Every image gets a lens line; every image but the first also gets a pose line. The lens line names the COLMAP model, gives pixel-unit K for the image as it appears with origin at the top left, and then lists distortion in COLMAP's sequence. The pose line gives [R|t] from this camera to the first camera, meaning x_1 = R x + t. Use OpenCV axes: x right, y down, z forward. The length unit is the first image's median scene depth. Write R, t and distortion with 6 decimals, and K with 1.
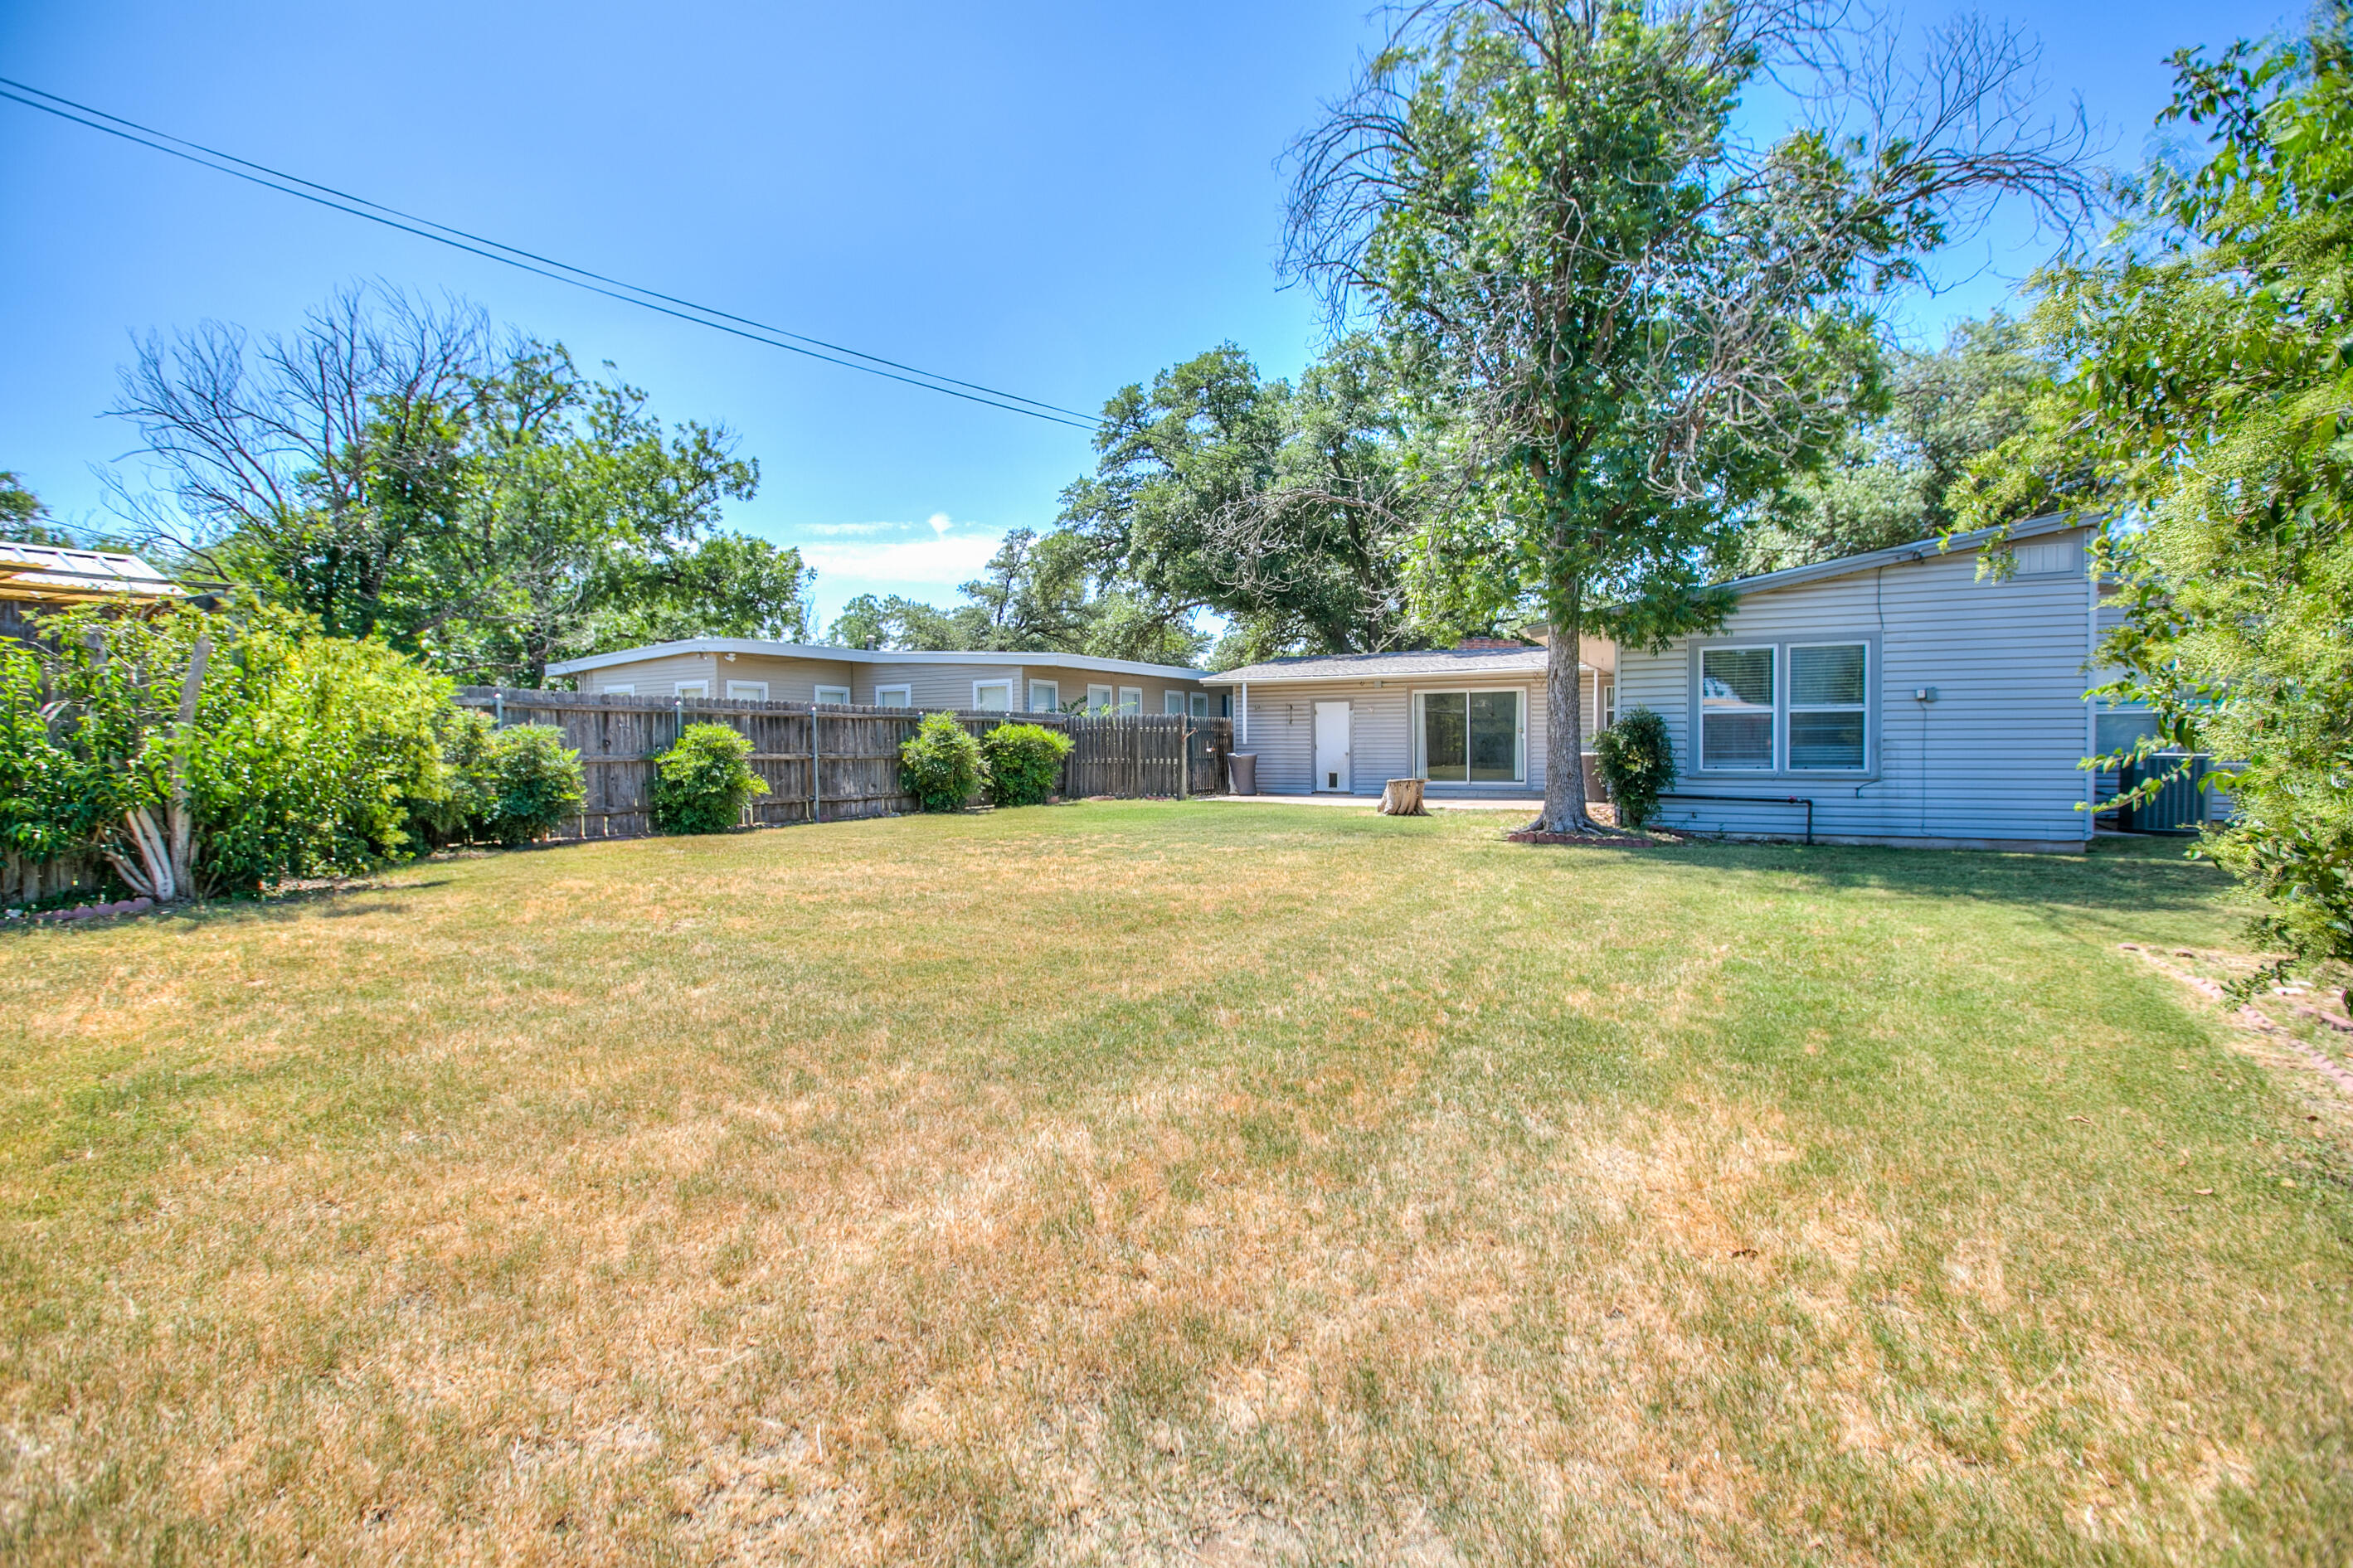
lens RADIAL K [[1089.4, 0, 1176.5], [0, 1089.4, 784.0], [0, 0, 1]] dist [-0.002316, -0.000507]
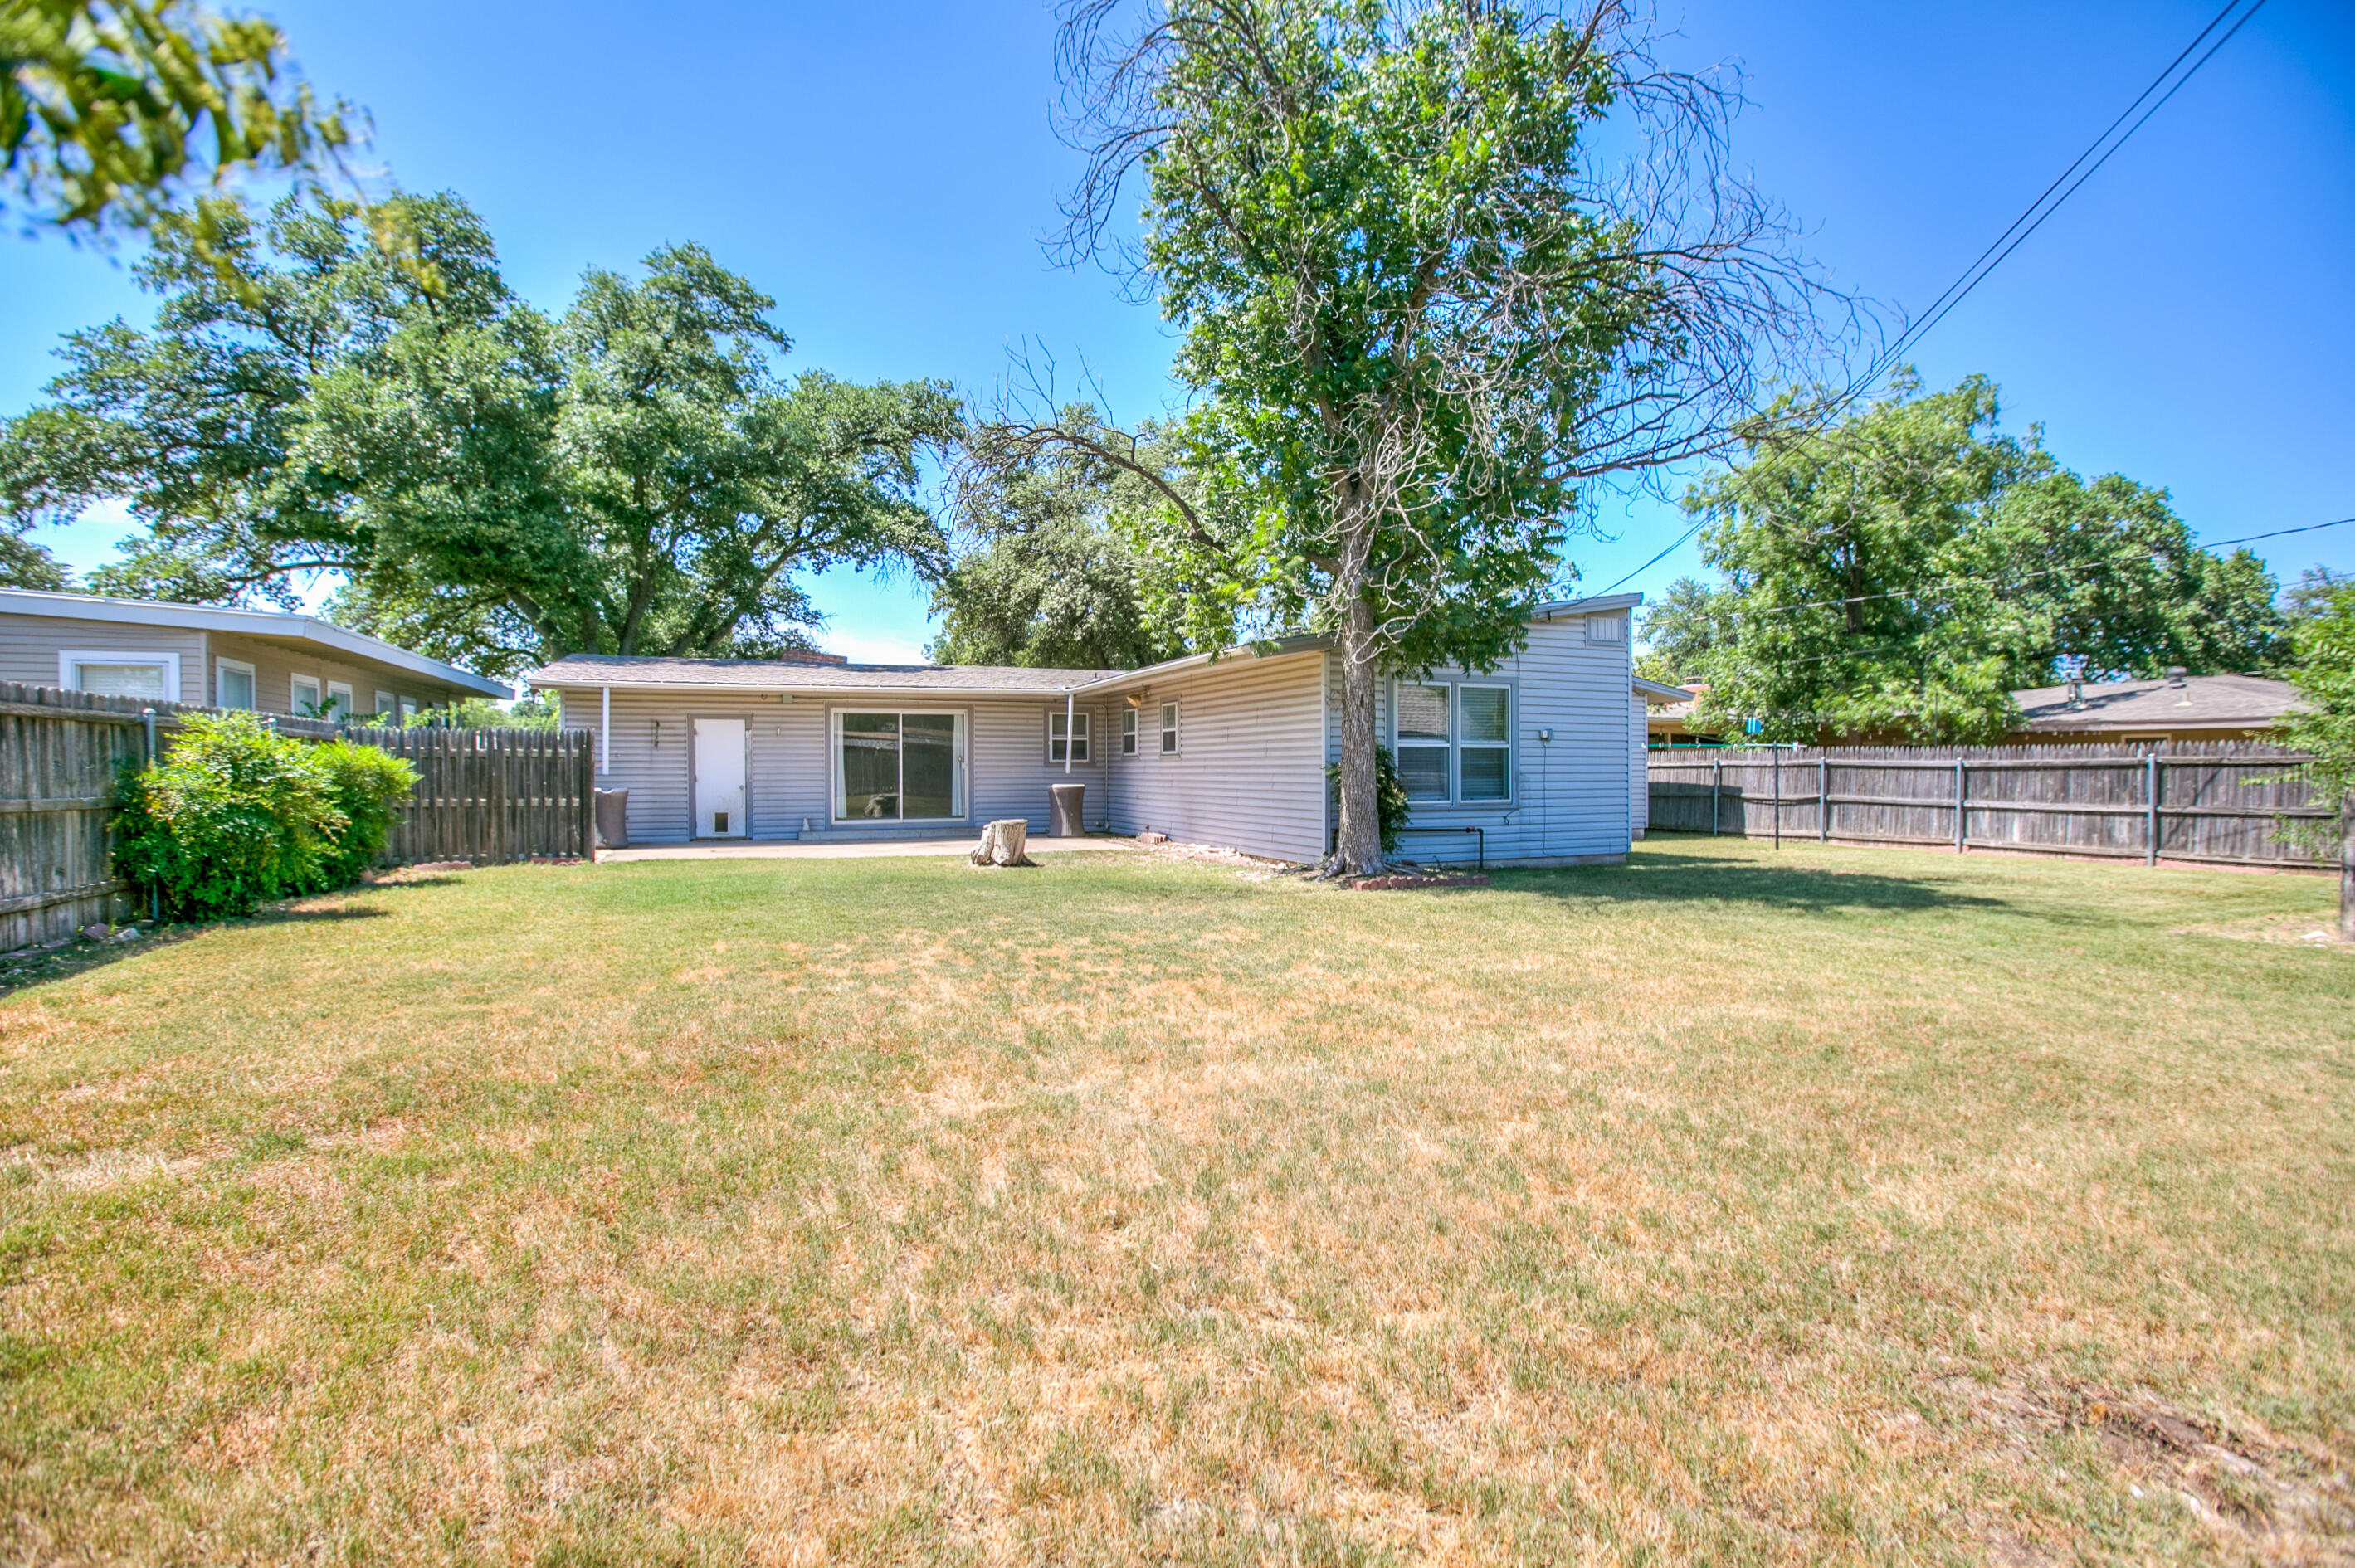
lens RADIAL K [[1090.3, 0, 1177.5], [0, 1090.3, 784.0], [0, 0, 1]] dist [-0.002316, -0.000507]
pose [[0.661850, -0.005866, 0.749613, -0.300044], [0.025960, 0.999549, -0.015099, -0.015137], [-0.749187, 0.029453, 0.661704, 0.368934]]
